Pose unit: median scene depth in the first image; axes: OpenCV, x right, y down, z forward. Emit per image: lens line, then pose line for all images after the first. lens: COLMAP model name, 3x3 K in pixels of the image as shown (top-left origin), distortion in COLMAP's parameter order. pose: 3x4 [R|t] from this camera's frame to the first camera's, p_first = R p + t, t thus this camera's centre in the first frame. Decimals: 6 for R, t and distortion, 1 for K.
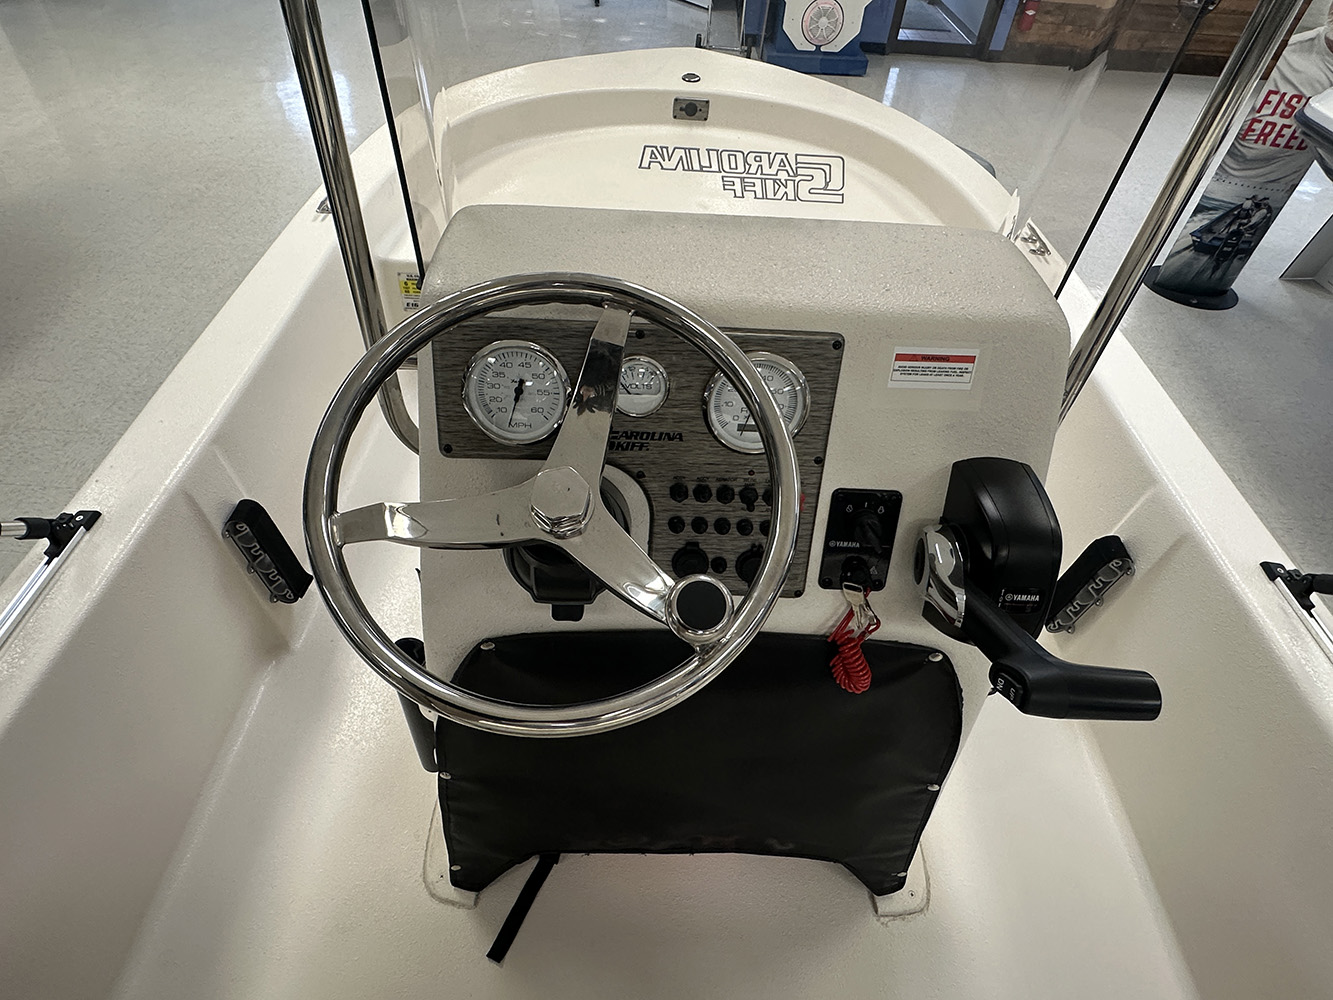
lens RADIAL K [[729.6, 0, 669.1], [0, 729.6, 519.4], [0, 0, 1]] dist [0.003579, -0.000701]
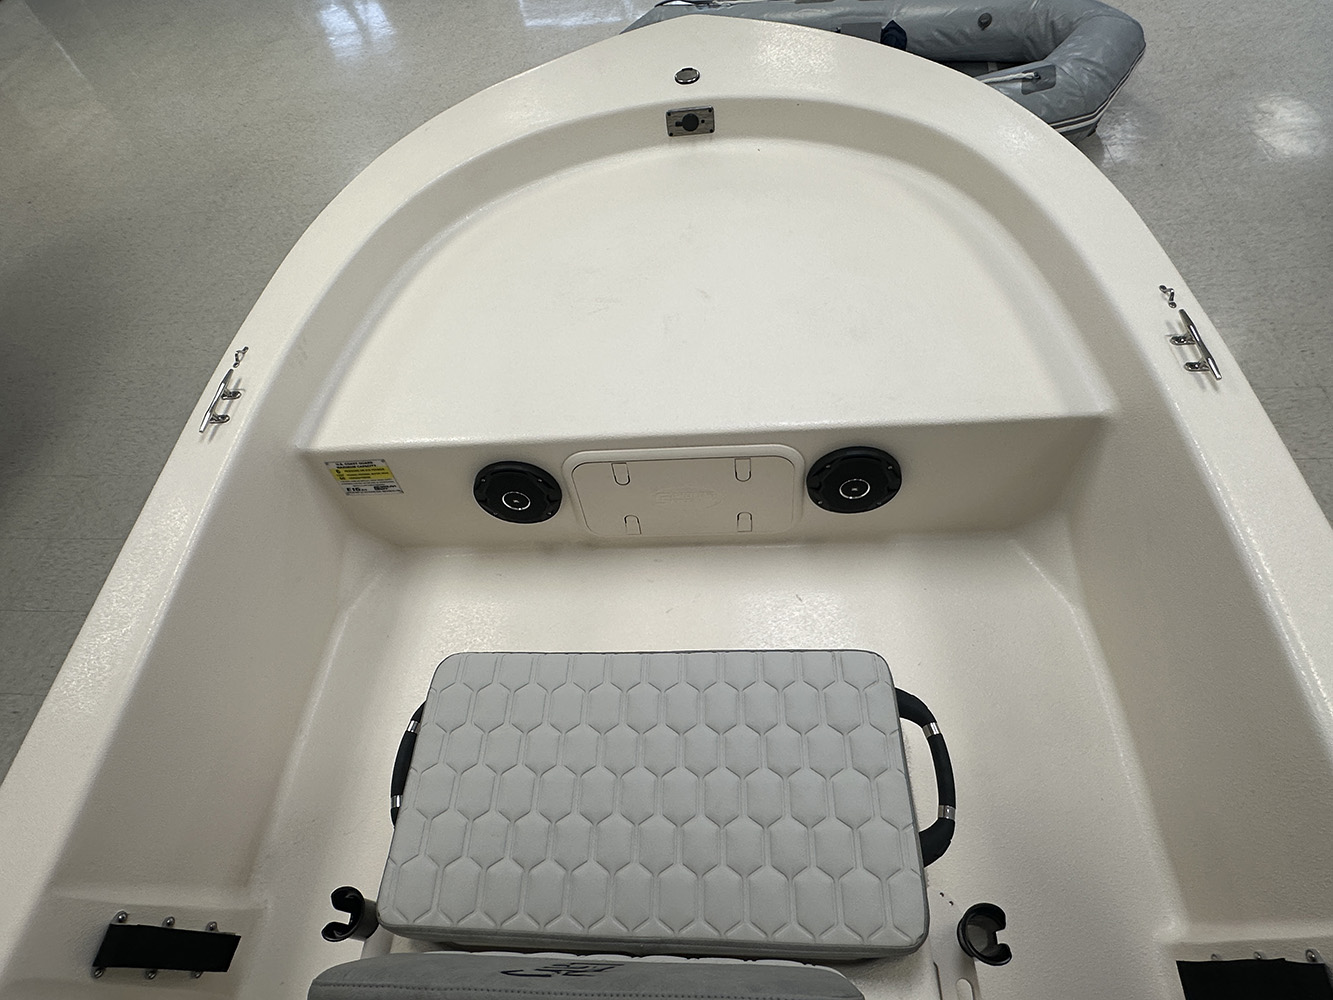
lens RADIAL K [[729.6, 0, 669.1], [0, 729.6, 519.4], [0, 0, 1]] dist [0.003579, -0.000701]
pose [[0.984636, -0.071966, -0.159098, 0.064481], [0.097372, 0.982602, 0.158153, -0.185278], [0.144948, -0.171215, 0.974513, 0.130058]]
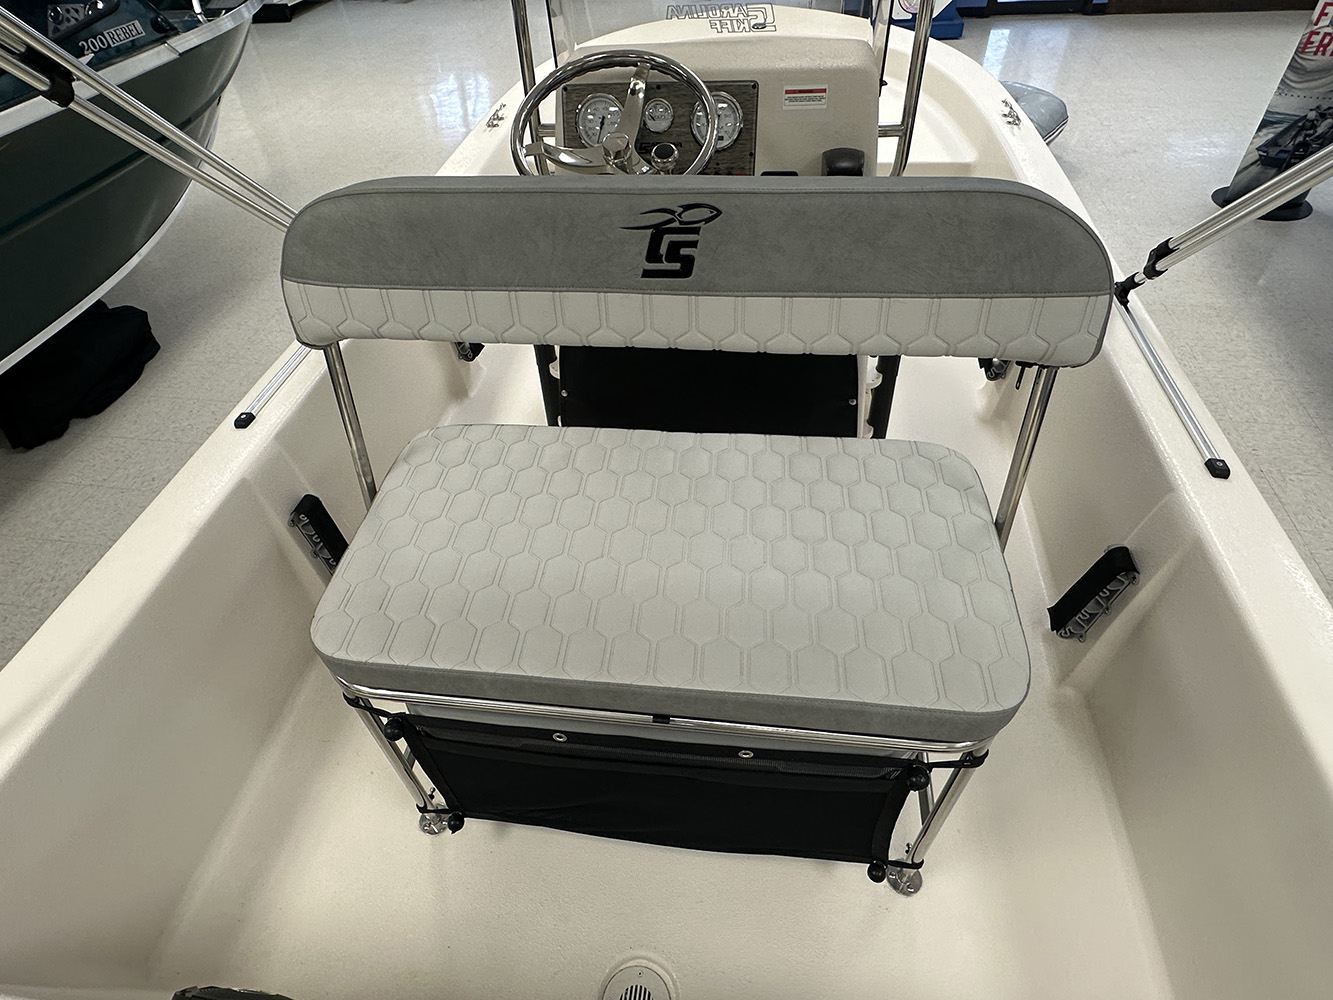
lens RADIAL K [[723.1, 0, 666.5], [0, 723.1, 500.0], [0, 0, 1]] dist [-0.005409, 0.003888]
pose [[0.987410, 0.015155, -0.157454, 0.053885], [-0.017099, 0.999793, -0.010993, 0.157059], [0.157255, 0.013547, 0.987465, -0.168781]]
